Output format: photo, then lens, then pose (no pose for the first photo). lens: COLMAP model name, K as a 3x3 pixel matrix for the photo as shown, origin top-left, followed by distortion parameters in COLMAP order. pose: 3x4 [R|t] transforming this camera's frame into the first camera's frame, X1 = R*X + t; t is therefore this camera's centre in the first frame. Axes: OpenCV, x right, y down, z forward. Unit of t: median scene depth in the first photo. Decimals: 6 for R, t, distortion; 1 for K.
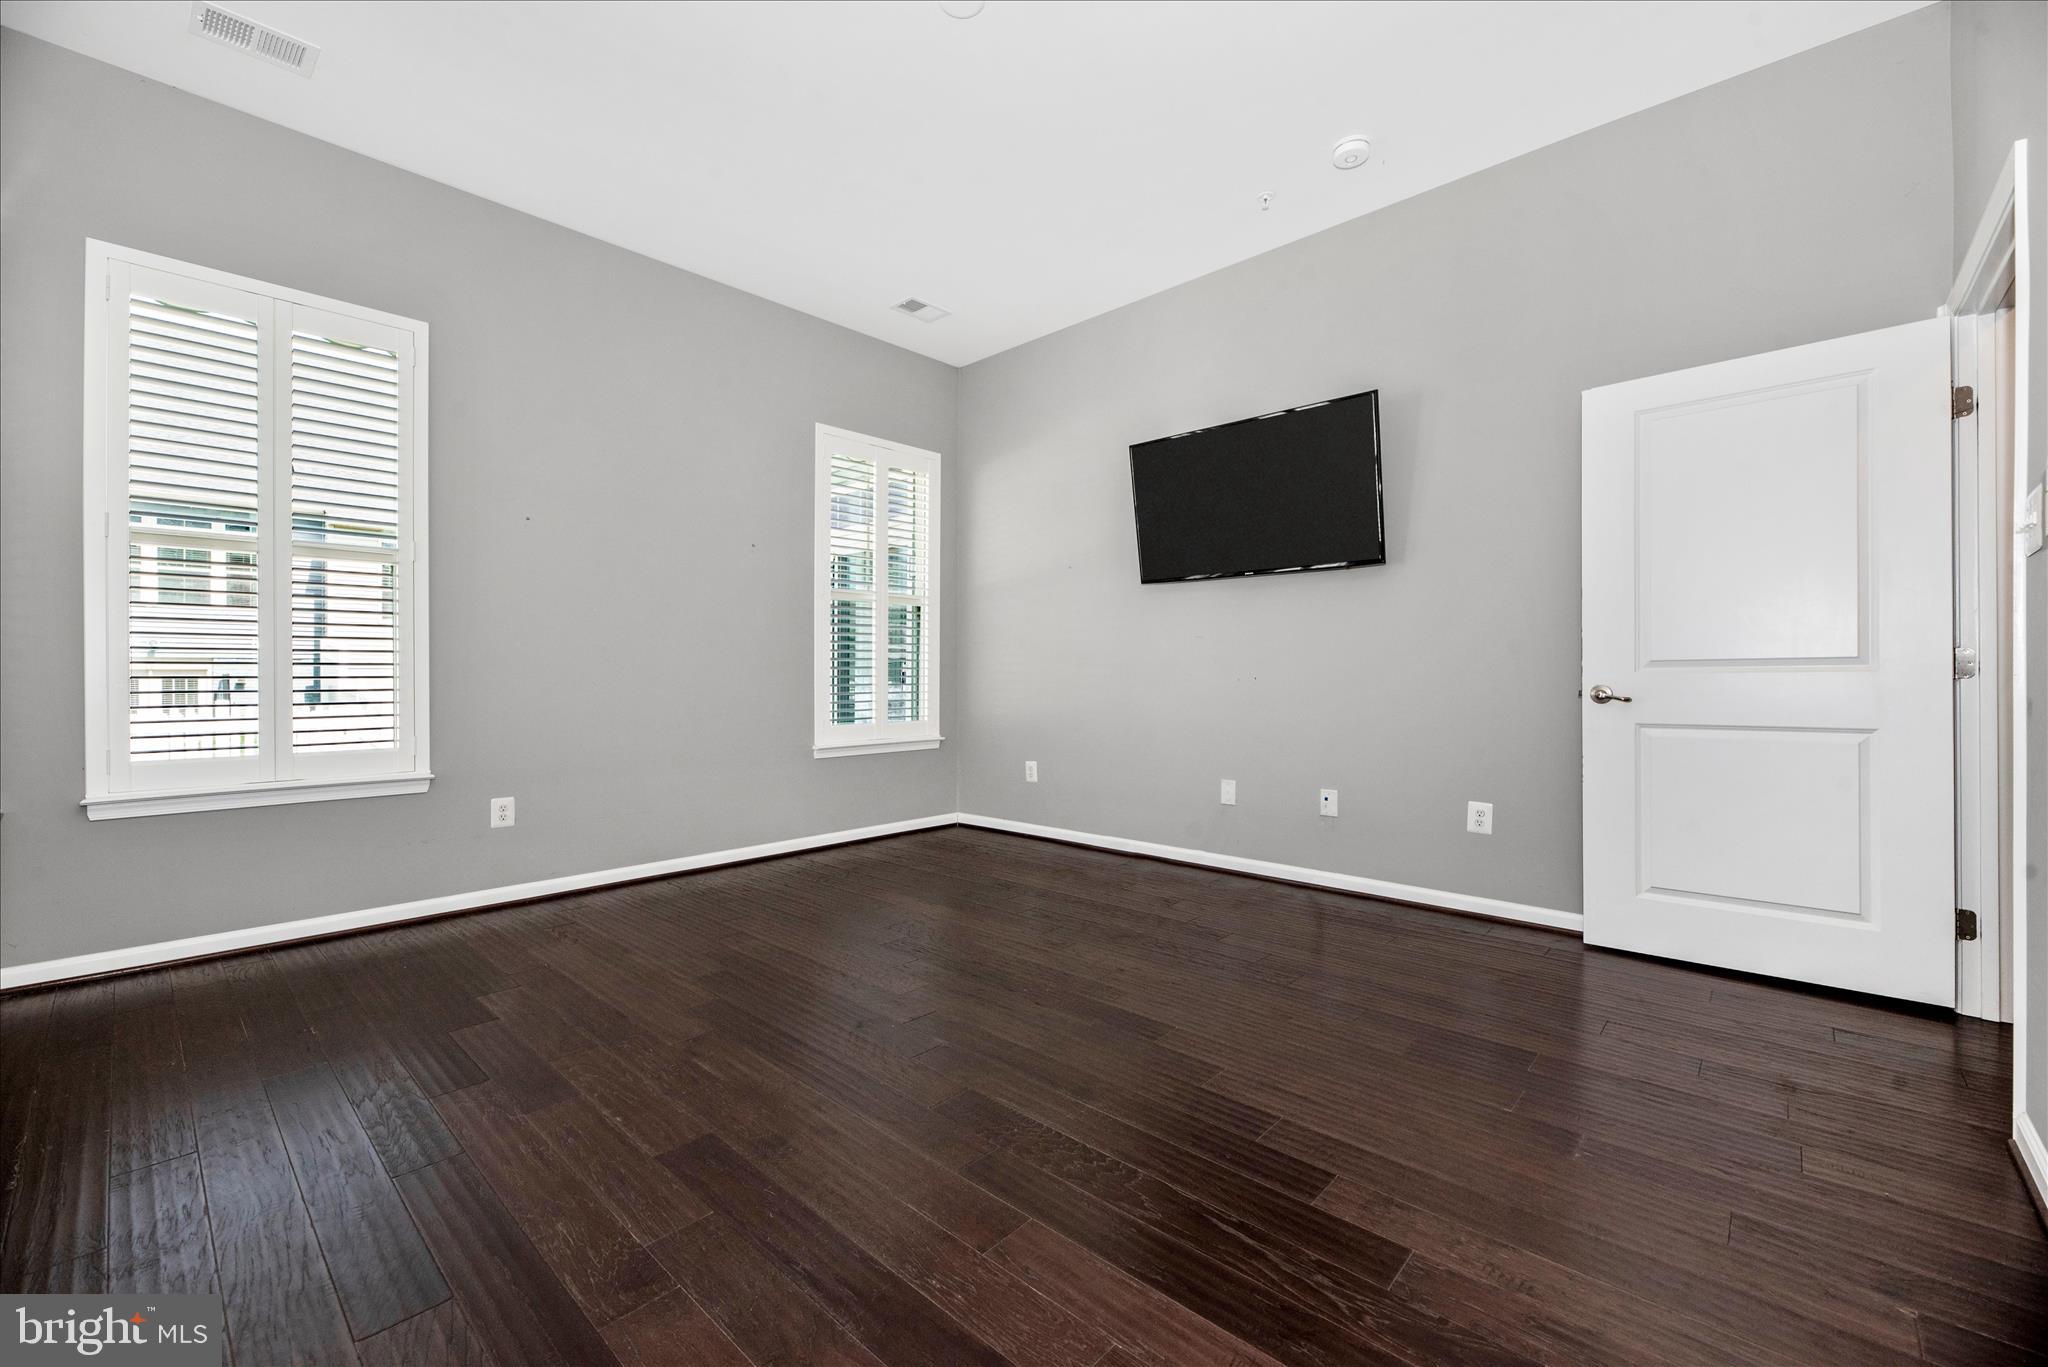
lens RADIAL K [[838.8, 0, 1010.1], [0, 838.8, 677.6], [0, 0, 1]] dist [-0.002567, -0.000231]
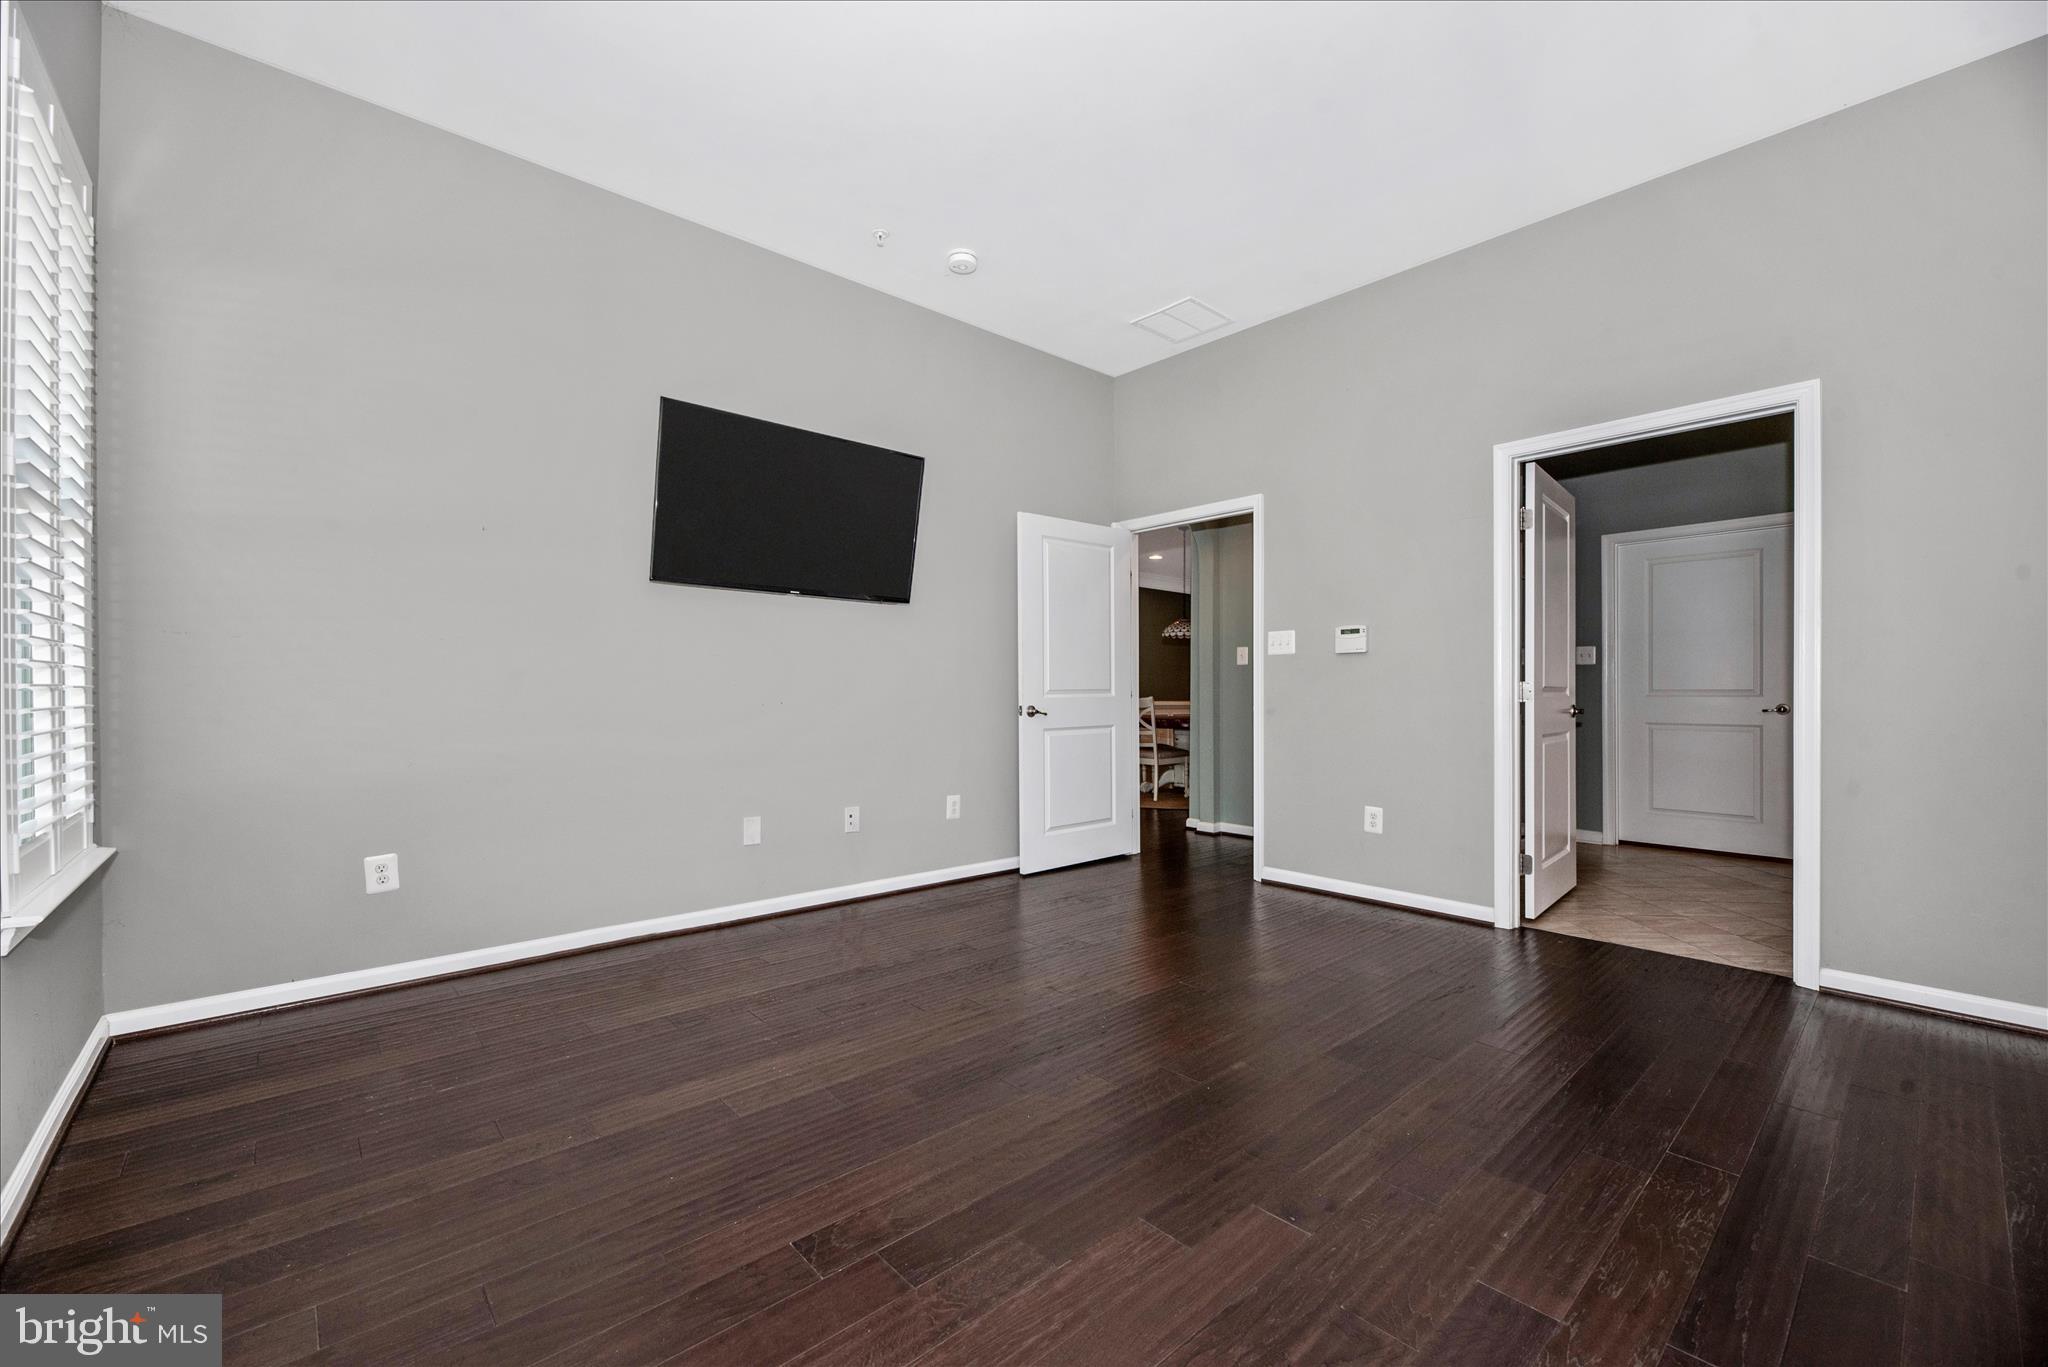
lens RADIAL K [[826.6, 0, 1049.1], [0, 826.6, 689.7], [0, 0, 1]] dist [-0.000131, 0.000058]
pose [[0.071214, 0.003281, 0.997456, -0.748316], [0.004500, 0.999983, -0.003610, -0.011781], [-0.997451, 0.004746, 0.071198, 0.783901]]
